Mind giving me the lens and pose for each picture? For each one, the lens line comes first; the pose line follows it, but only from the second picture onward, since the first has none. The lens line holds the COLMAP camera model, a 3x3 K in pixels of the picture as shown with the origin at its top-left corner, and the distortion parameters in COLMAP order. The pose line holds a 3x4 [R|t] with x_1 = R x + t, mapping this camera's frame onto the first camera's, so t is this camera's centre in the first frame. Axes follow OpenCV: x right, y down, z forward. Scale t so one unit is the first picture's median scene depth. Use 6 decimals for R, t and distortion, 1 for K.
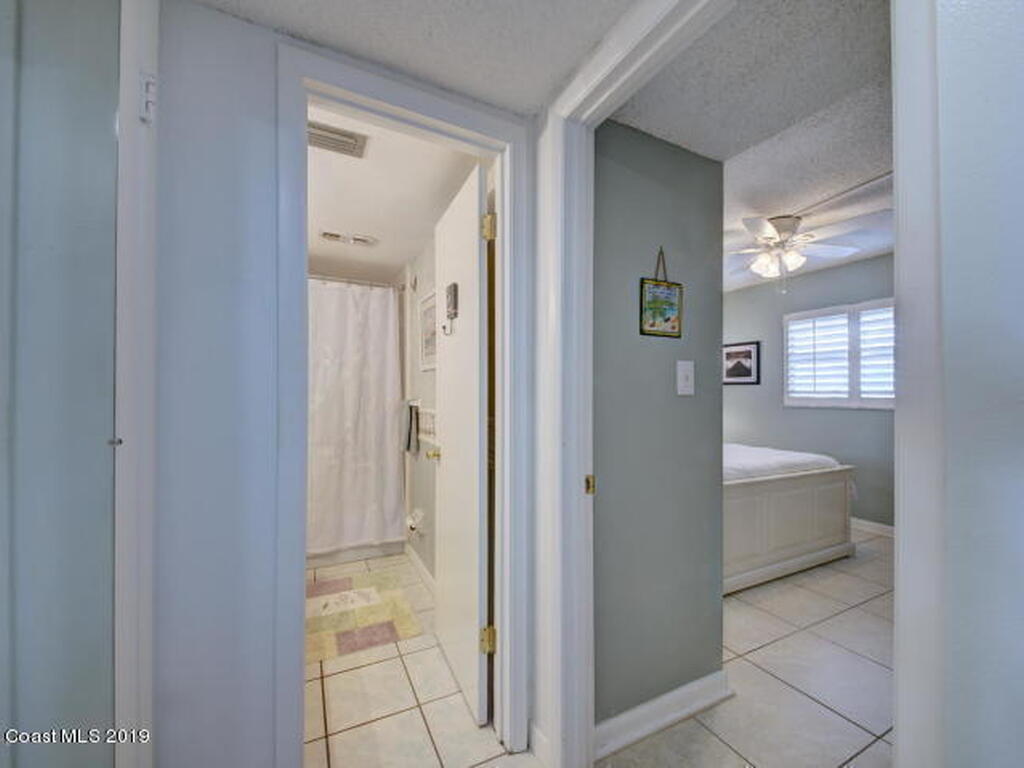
lens RADIAL K [[399.6, 0, 515.5], [0, 399.6, 392.5], [0, 0, 1]] dist [0.006347, -0.007234]
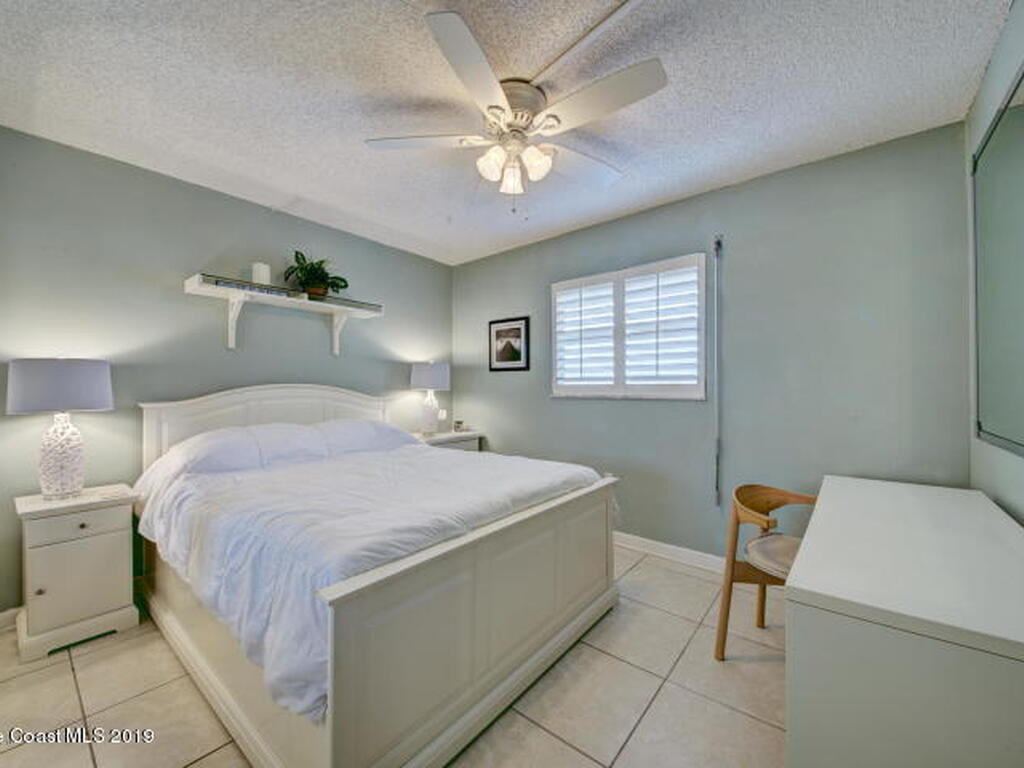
lens RADIAL K [[419.9, 0, 516.3], [0, 419.9, 383.3], [0, 0, 1]] dist [0.007873, -0.000121]
pose [[0.901794, -0.001767, 0.432162, 0.255610], [0.000482, 0.999995, 0.003082, 0.005280], [-0.432165, -0.002571, 0.901791, 0.282910]]
